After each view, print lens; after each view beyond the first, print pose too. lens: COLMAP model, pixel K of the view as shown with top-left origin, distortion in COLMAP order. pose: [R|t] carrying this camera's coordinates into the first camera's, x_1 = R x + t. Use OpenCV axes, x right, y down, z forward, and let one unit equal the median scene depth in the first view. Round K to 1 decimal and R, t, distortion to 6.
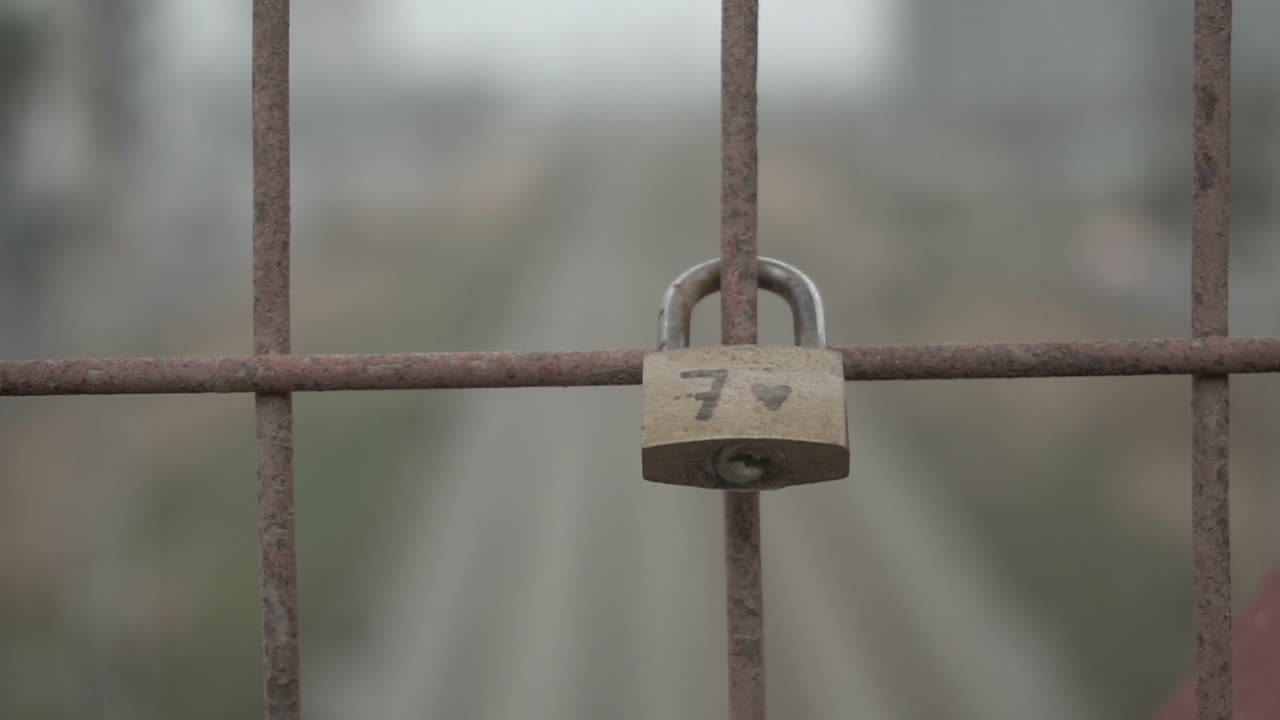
lens RADIAL K [[3351.8, 0, 640.0], [0, 3351.8, 360.0], [0, 0, 1]] dist [0.024355, 0.081841]
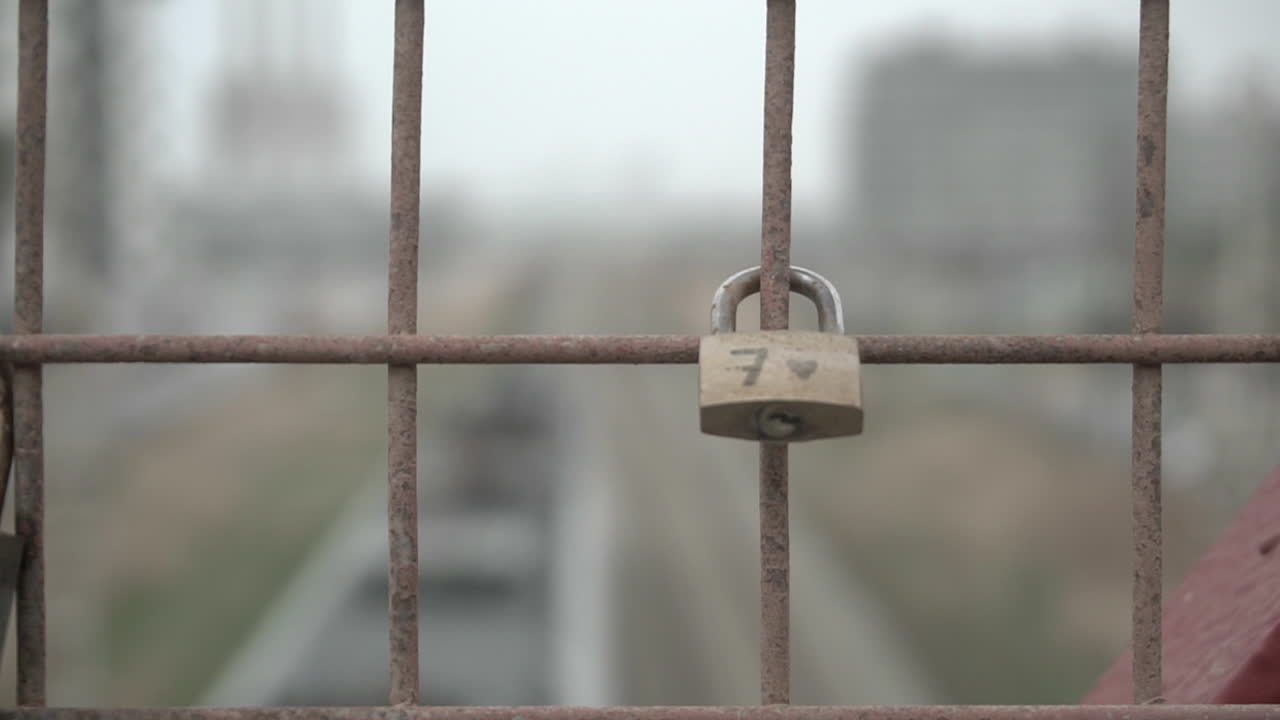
lens RADIAL K [[3351.8, 0, 640.0], [0, 3351.8, 360.0], [0, 0, 1]] dist [0.024355, 0.081841]
pose [[0.999730, 0.019306, 0.012907, -0.037071], [-0.018795, 0.999079, -0.038575, 0.054929], [-0.013640, 0.038322, 0.999172, -0.257951]]
